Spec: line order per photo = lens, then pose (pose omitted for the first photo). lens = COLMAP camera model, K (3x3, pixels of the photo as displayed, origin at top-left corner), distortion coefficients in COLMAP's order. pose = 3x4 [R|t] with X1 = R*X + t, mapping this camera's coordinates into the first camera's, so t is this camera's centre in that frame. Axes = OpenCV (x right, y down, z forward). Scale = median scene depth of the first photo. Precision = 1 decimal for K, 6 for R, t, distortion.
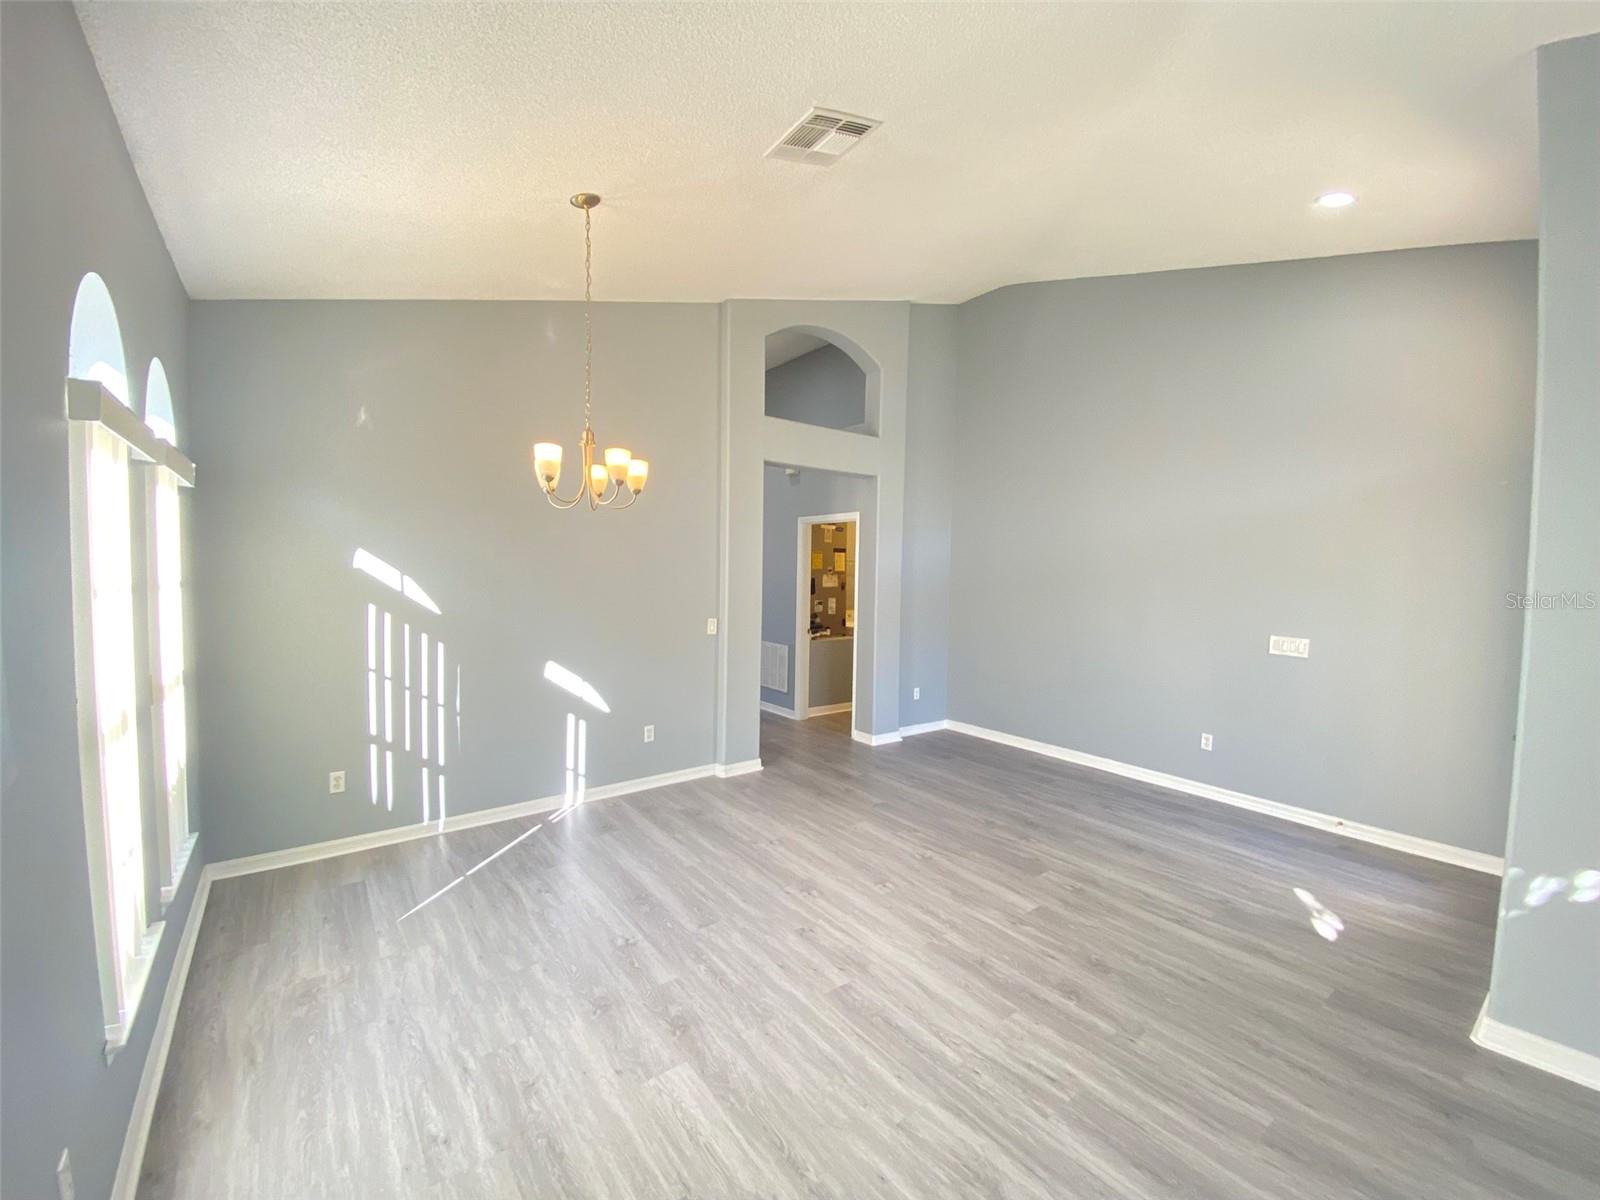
lens RADIAL K [[651.7, 0, 801.4], [0, 651.7, 598.8], [0, 0, 1]] dist [0.019879, -0.020938]
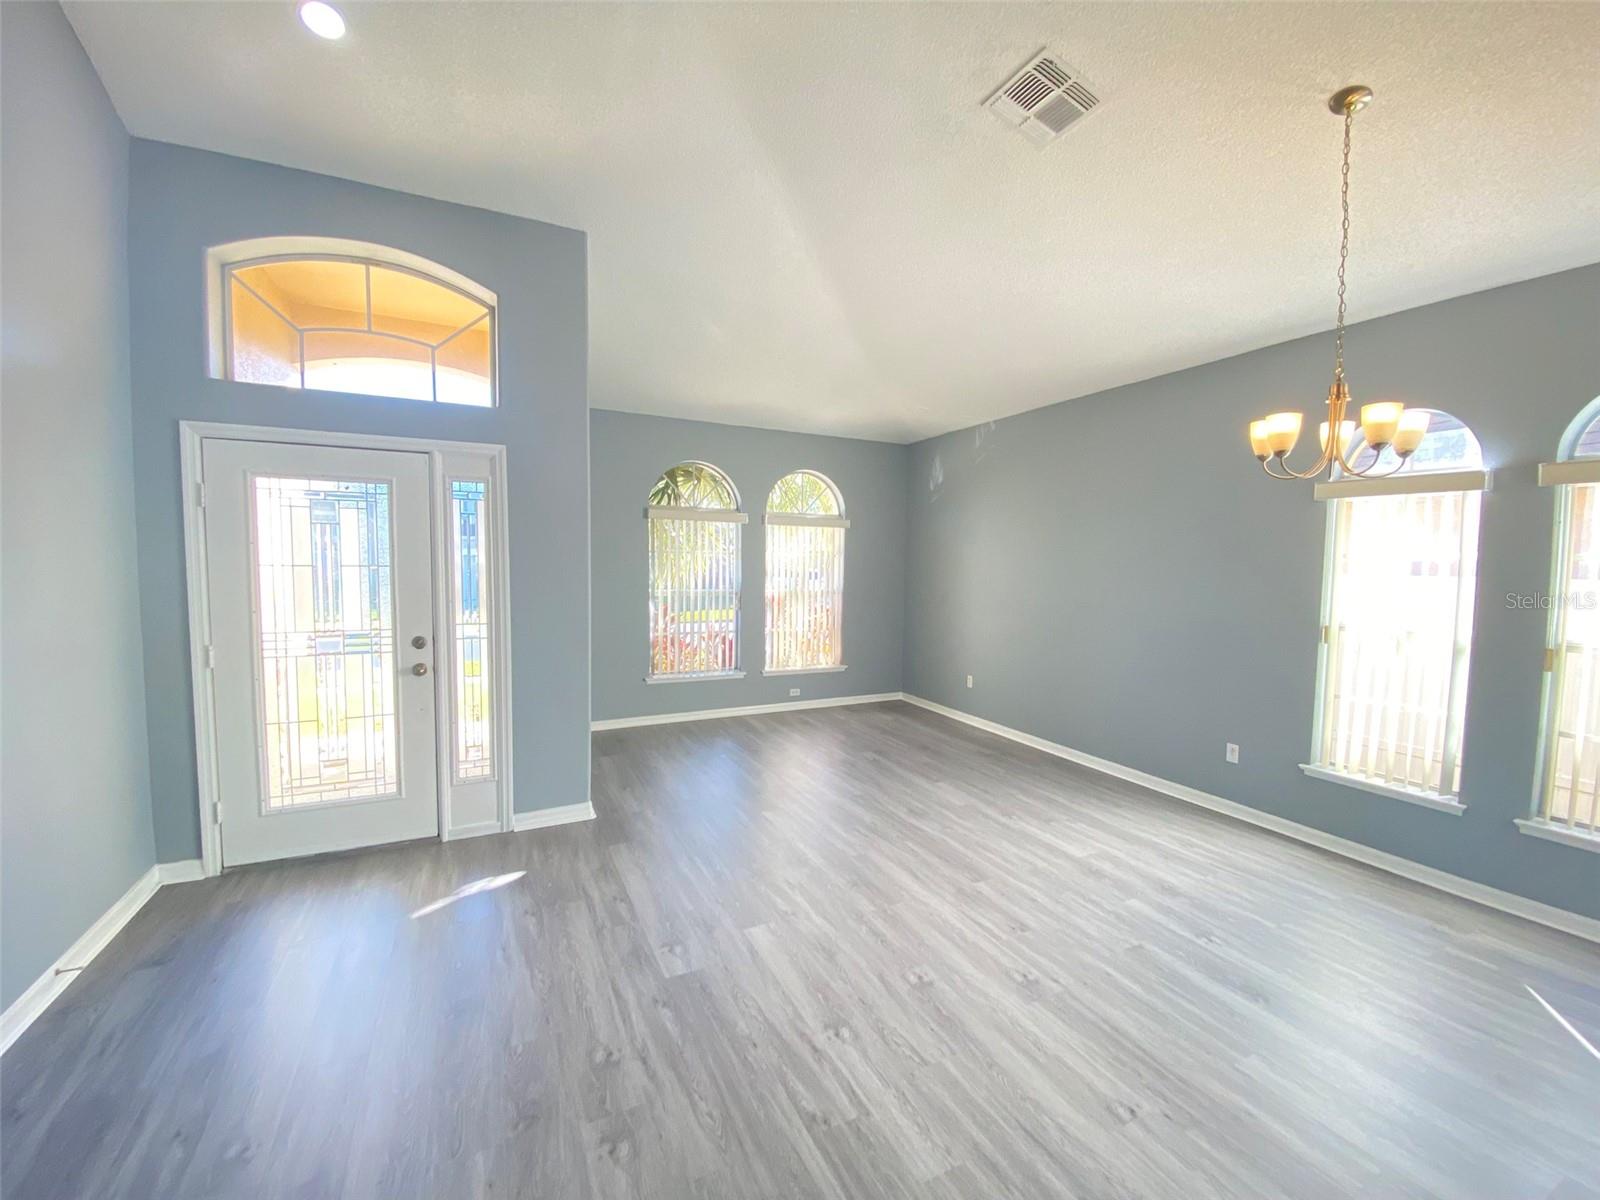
lens RADIAL K [[651.7, 0, 801.4], [0, 651.7, 598.8], [0, 0, 1]] dist [0.019879, -0.020938]
pose [[-0.980038, -0.041442, 0.194444, 0.148013], [-0.021141, 0.994211, 0.105344, -0.062956], [-0.197684, 0.099130, -0.975241, 1.897567]]
